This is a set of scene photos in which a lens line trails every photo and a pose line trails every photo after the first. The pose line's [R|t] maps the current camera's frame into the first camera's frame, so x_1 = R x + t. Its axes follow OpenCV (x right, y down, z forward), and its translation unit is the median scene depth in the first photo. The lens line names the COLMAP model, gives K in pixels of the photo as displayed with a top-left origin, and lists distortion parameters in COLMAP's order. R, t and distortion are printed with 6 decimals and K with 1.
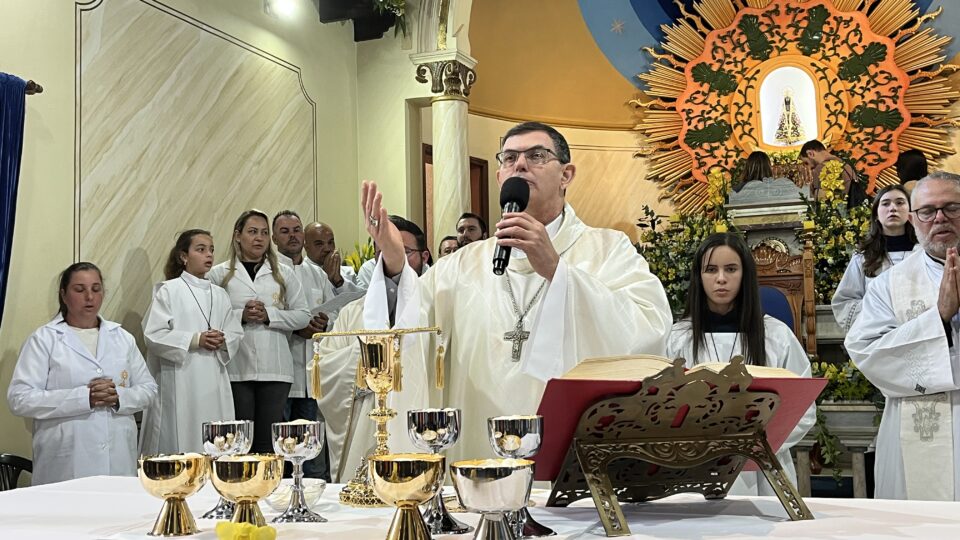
lens RADIAL K [[1050.1, 0, 445.9], [0, 1050.1, 298.4], [0, 0, 1]] dist [-0.005800, 0.000000]
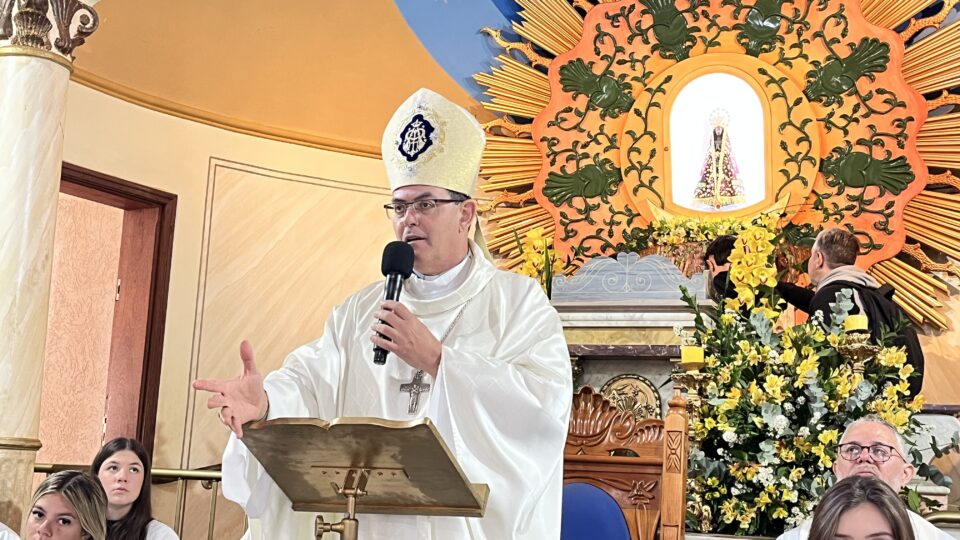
lens RADIAL K [[1214.2, 0, 473.4], [0, 1214.2, 290.1], [0, 0, 1]] dist [0.023514, 0.000000]
pose [[0.996655, 0.072034, 0.038610, 0.176528], [-0.068103, 0.993152, -0.094931, -0.031683], [-0.045184, 0.091984, 0.994735, 0.360580]]
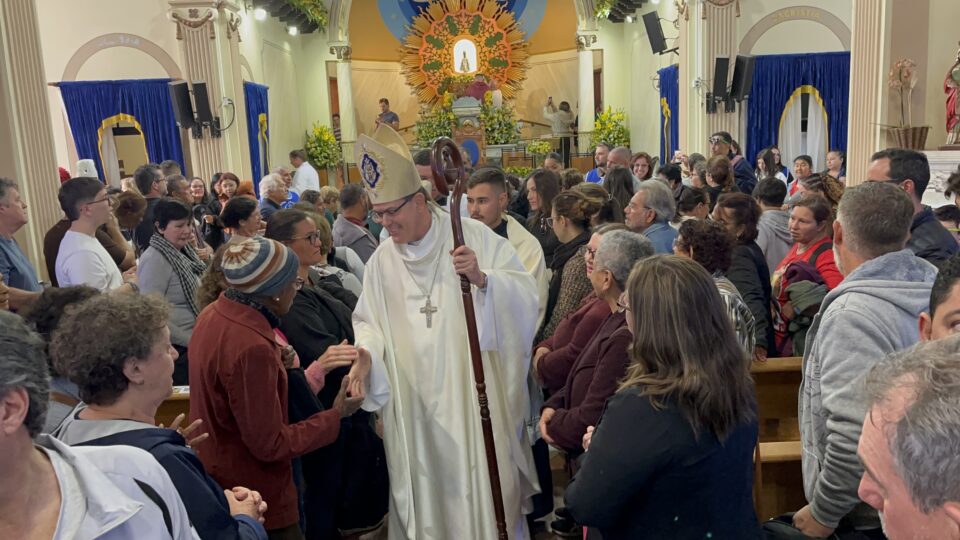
lens RADIAL K [[801.3, 0, 482.5], [0, 801.3, 268.0], [0, 0, 1]] dist [0.031919, 0.009582]
pose [[0.913291, -0.087953, 0.397697, -0.418127], [0.003501, 0.978066, 0.208267, -0.092733], [-0.407292, -0.188816, 0.893567, -0.763919]]
